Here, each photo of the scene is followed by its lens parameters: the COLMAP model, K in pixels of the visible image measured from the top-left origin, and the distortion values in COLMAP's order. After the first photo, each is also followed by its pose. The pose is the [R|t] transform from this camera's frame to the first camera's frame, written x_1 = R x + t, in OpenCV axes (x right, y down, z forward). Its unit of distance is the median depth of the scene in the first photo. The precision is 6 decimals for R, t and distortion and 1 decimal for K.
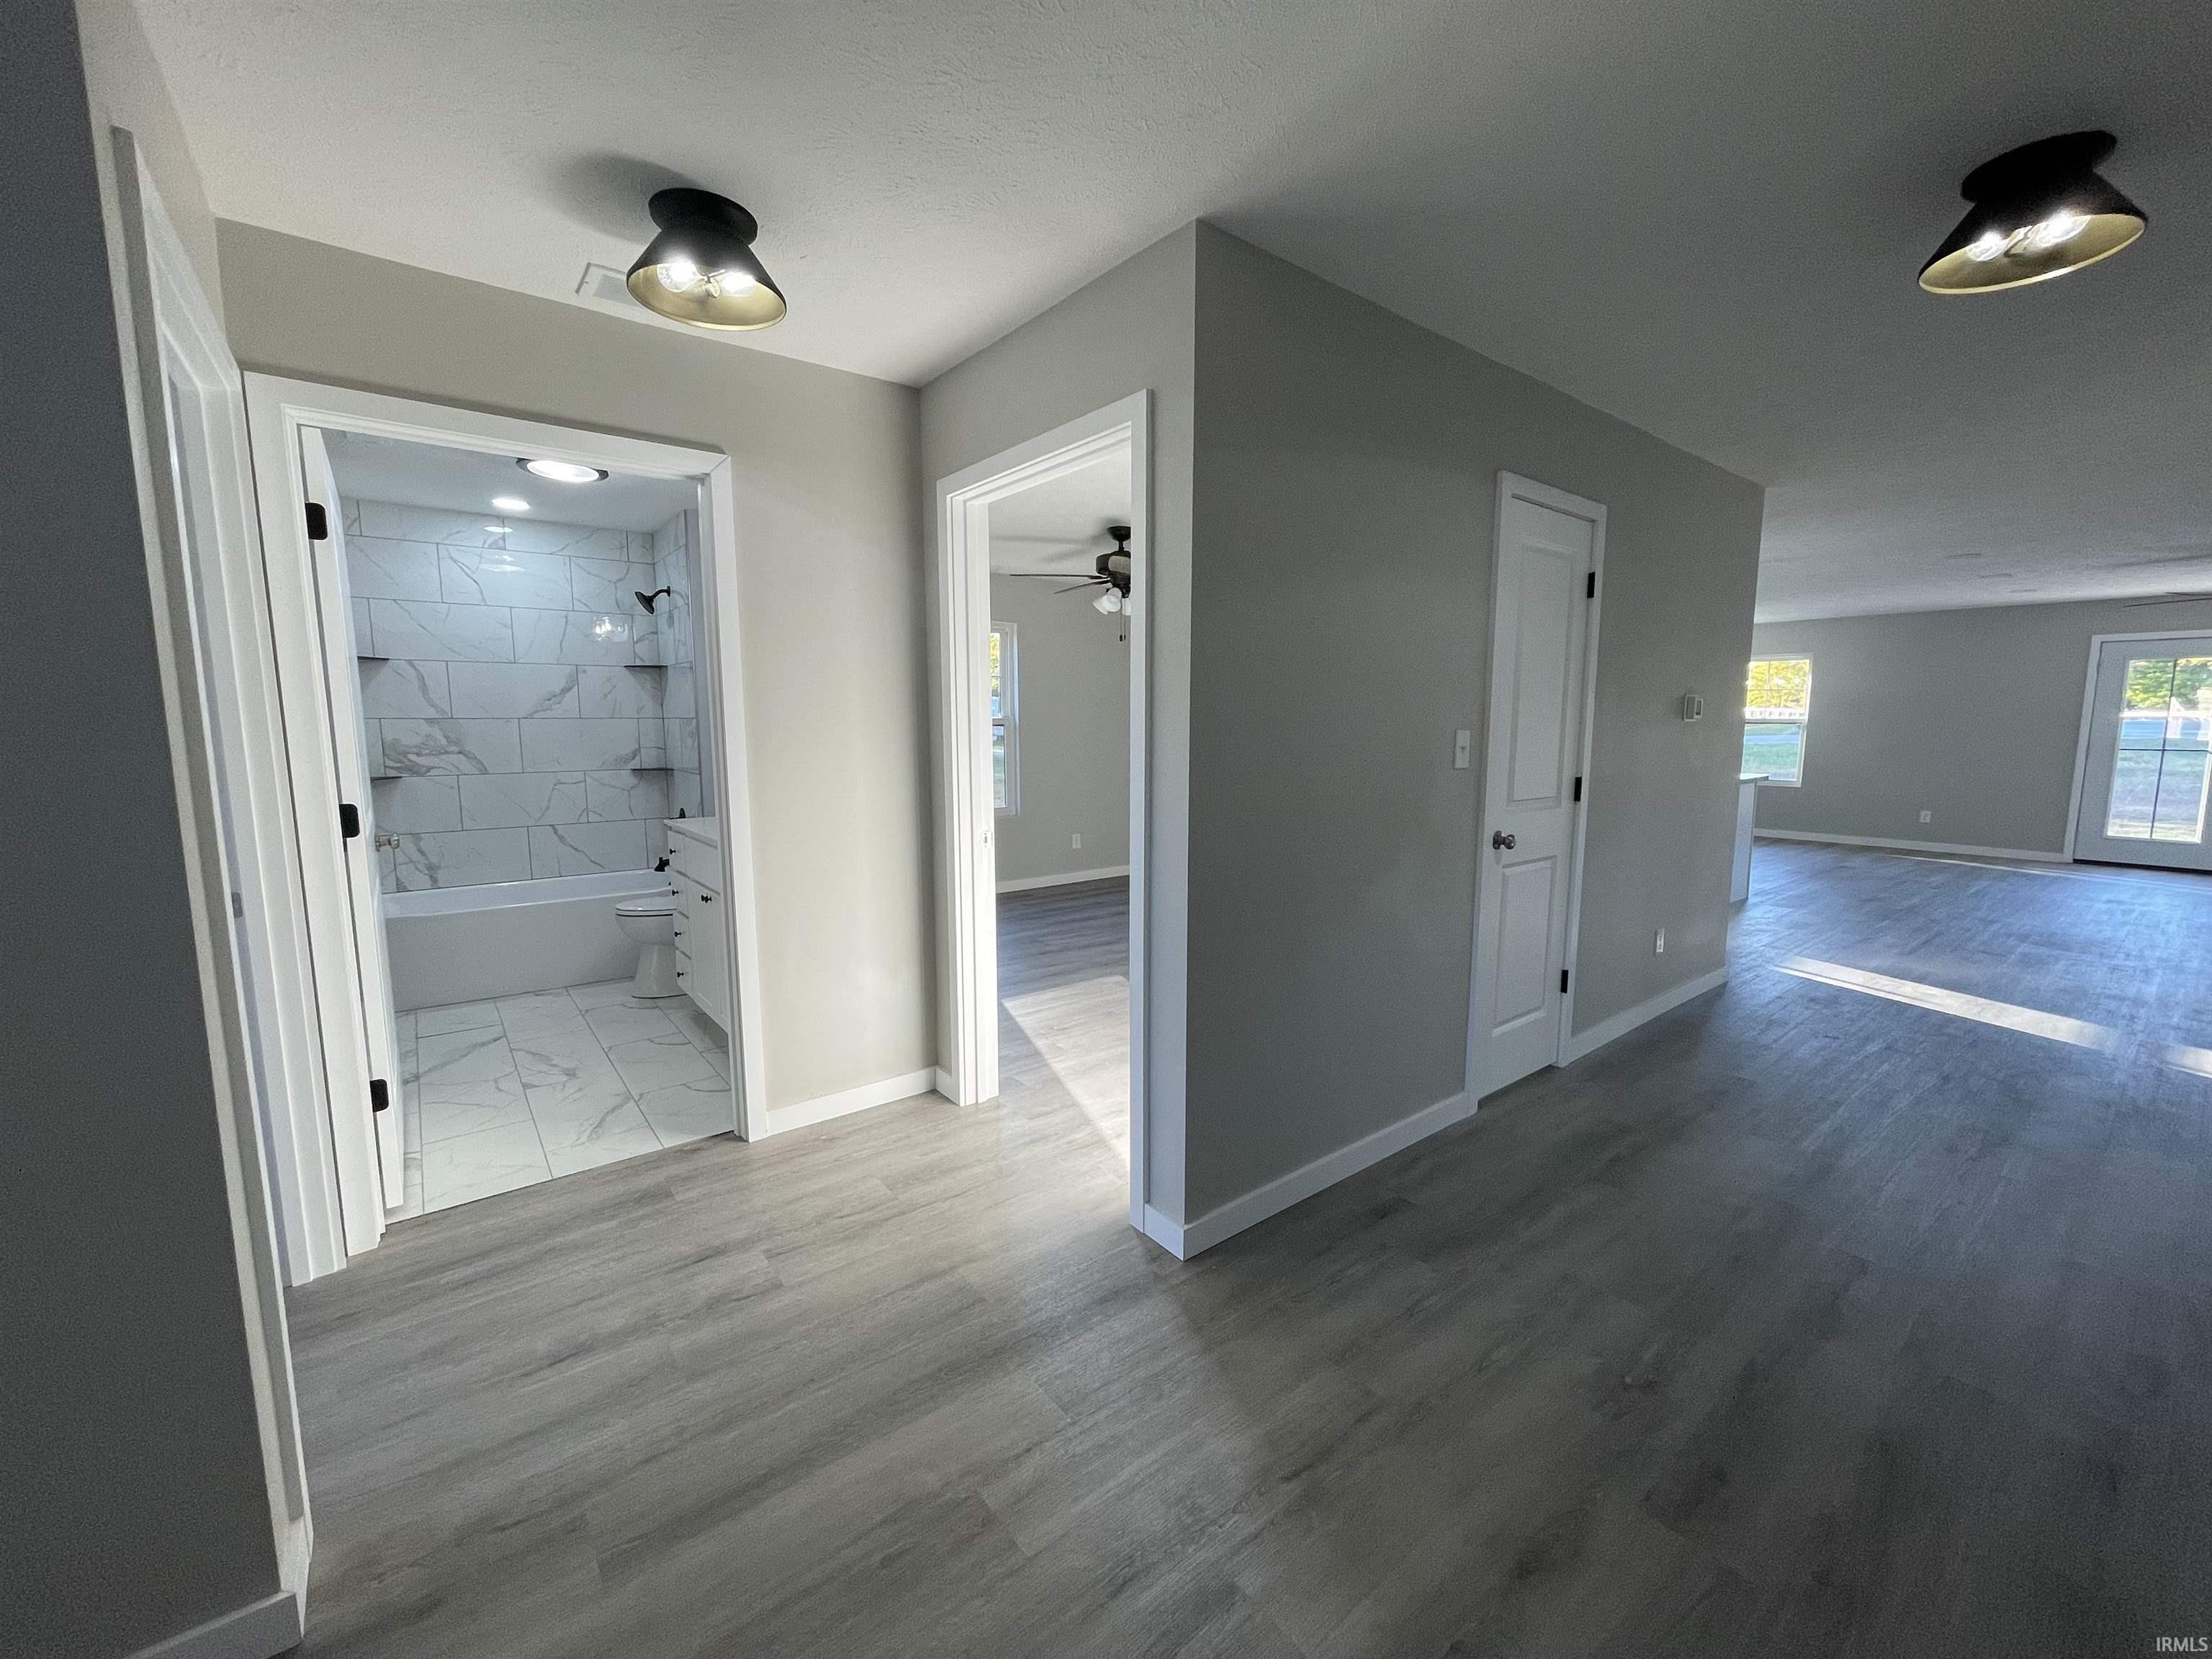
lens RADIAL K [[885.9, 0, 1081.5], [0, 885.9, 835.5], [0, 0, 1]] dist [0.017006, -0.011633]
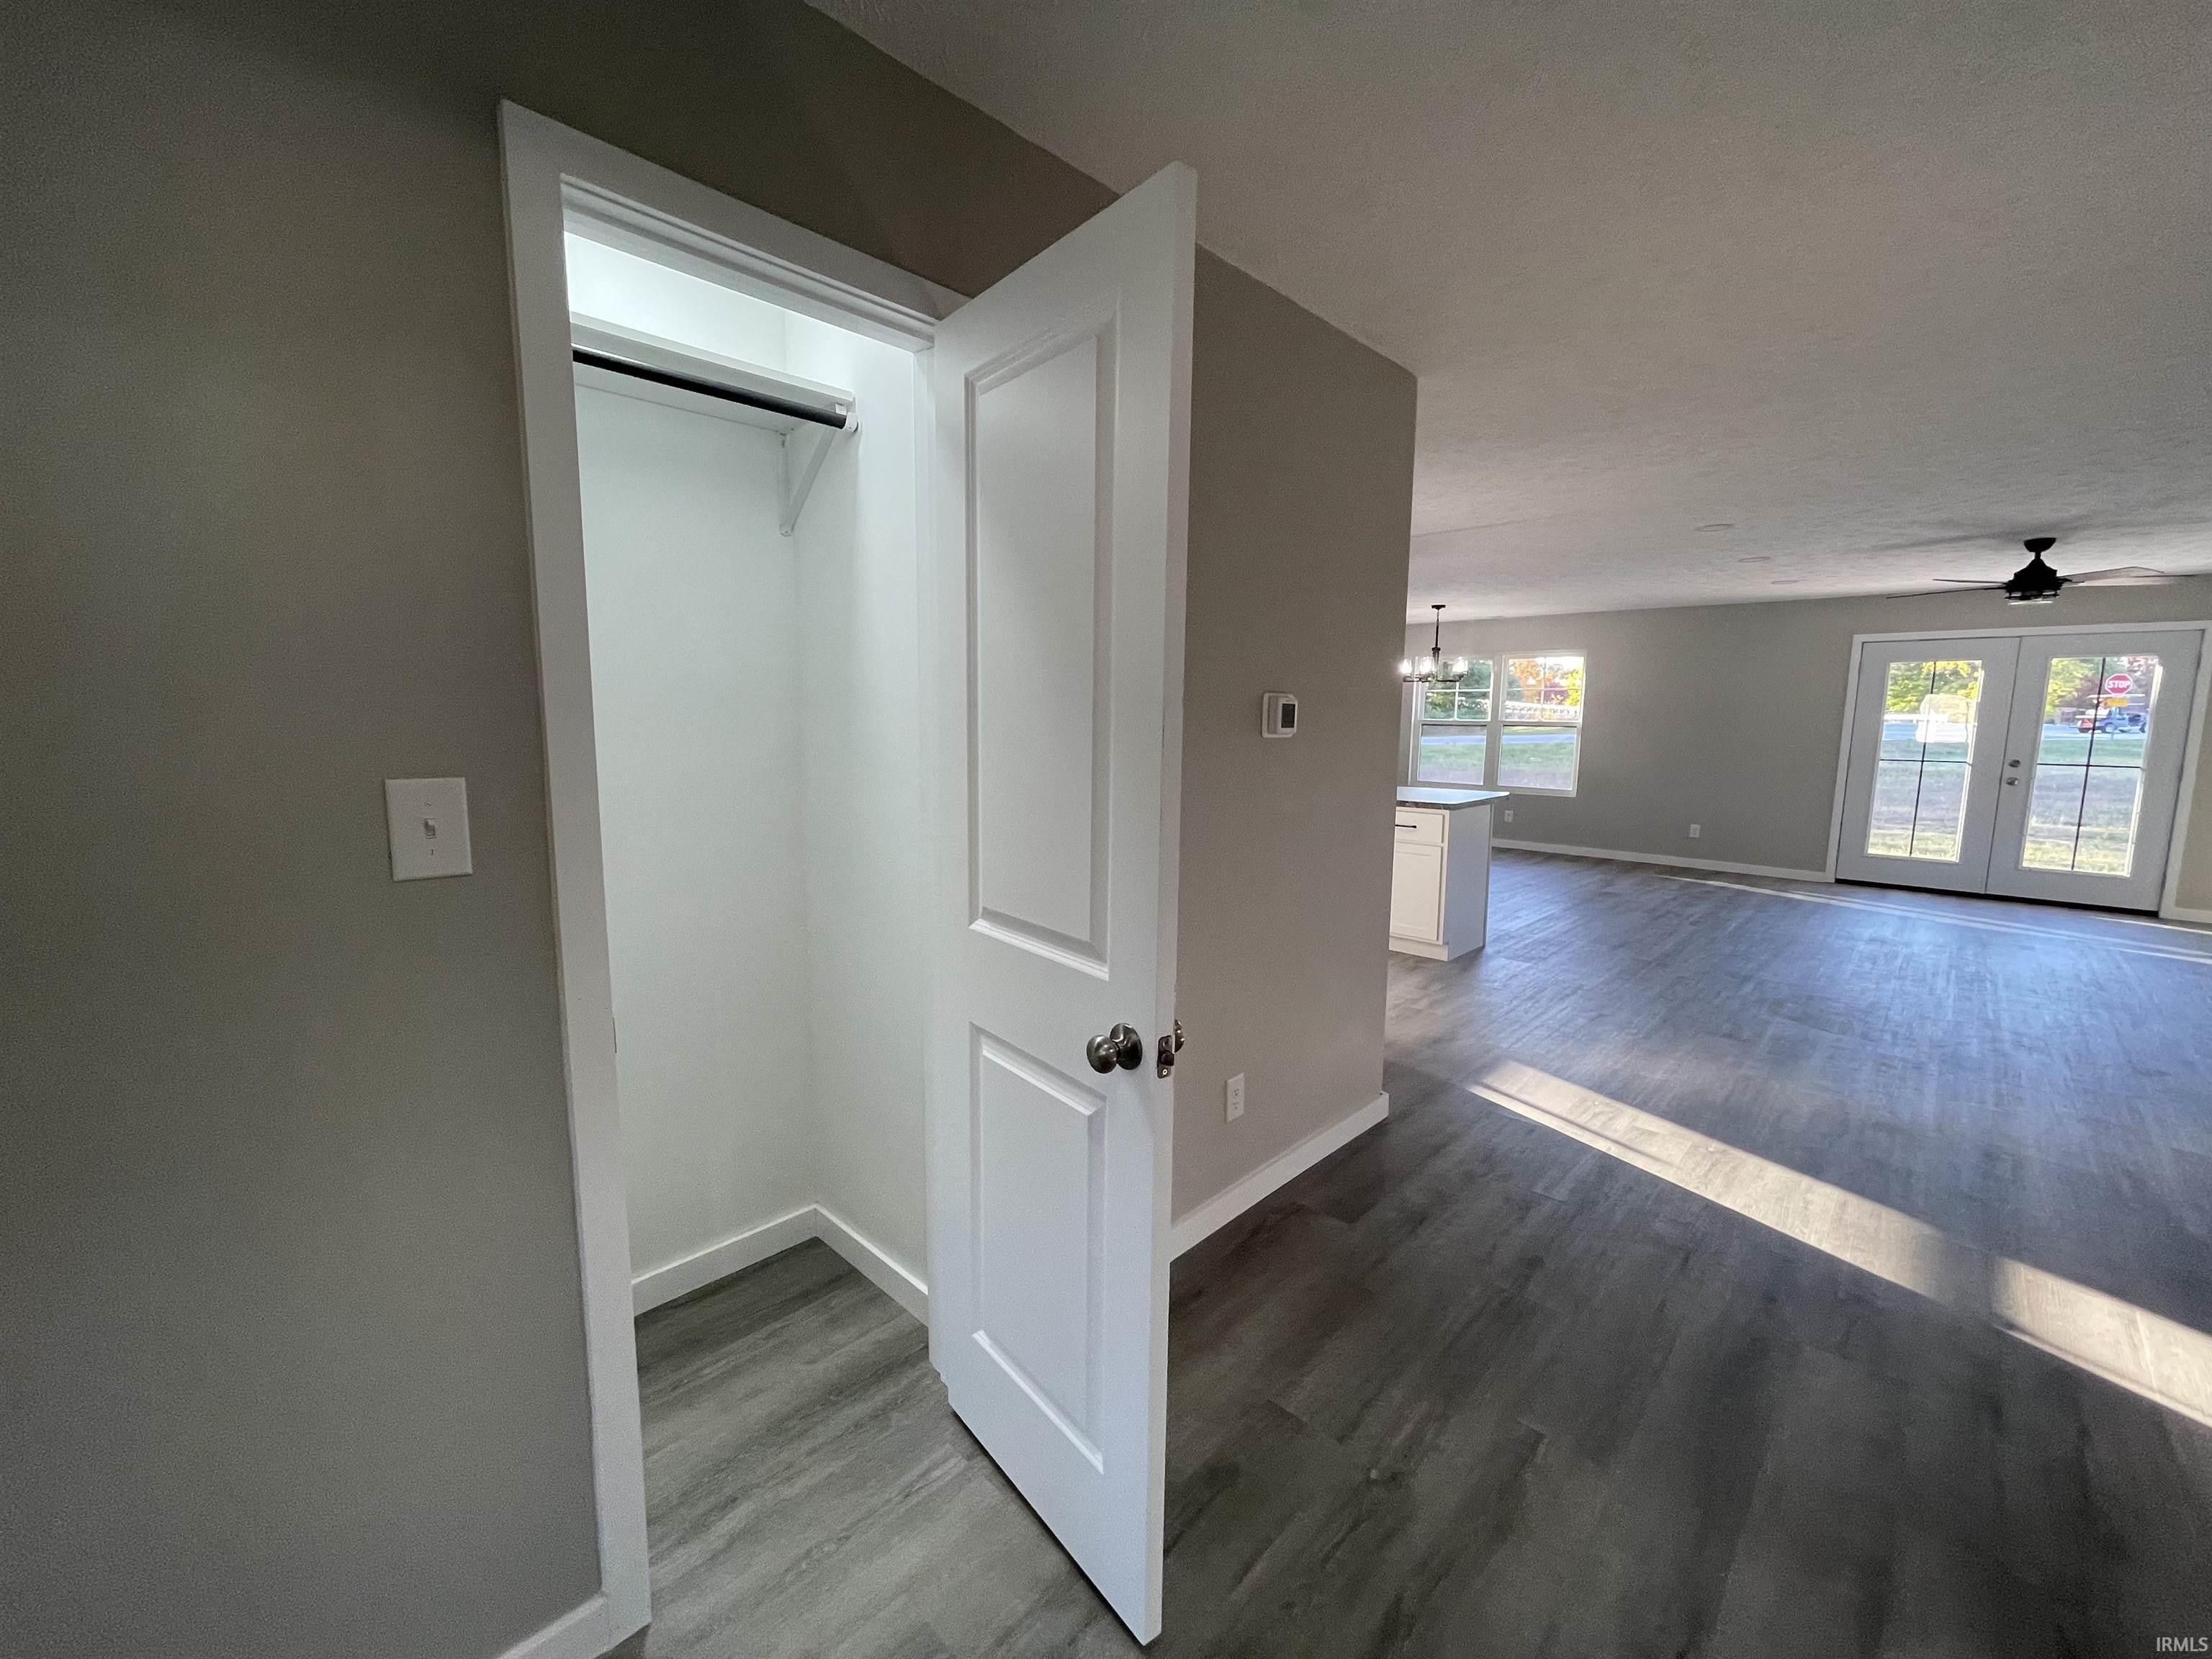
lens RADIAL K [[893.6, 0, 1106.0], [0, 893.6, 829.5], [0, 0, 1]] dist [-0.002862, -0.000482]
pose [[0.988496, -0.007210, 0.151073, 0.413345], [0.006758, 0.999971, 0.003506, -0.059700], [-0.151094, -0.002445, 0.988516, 0.362172]]
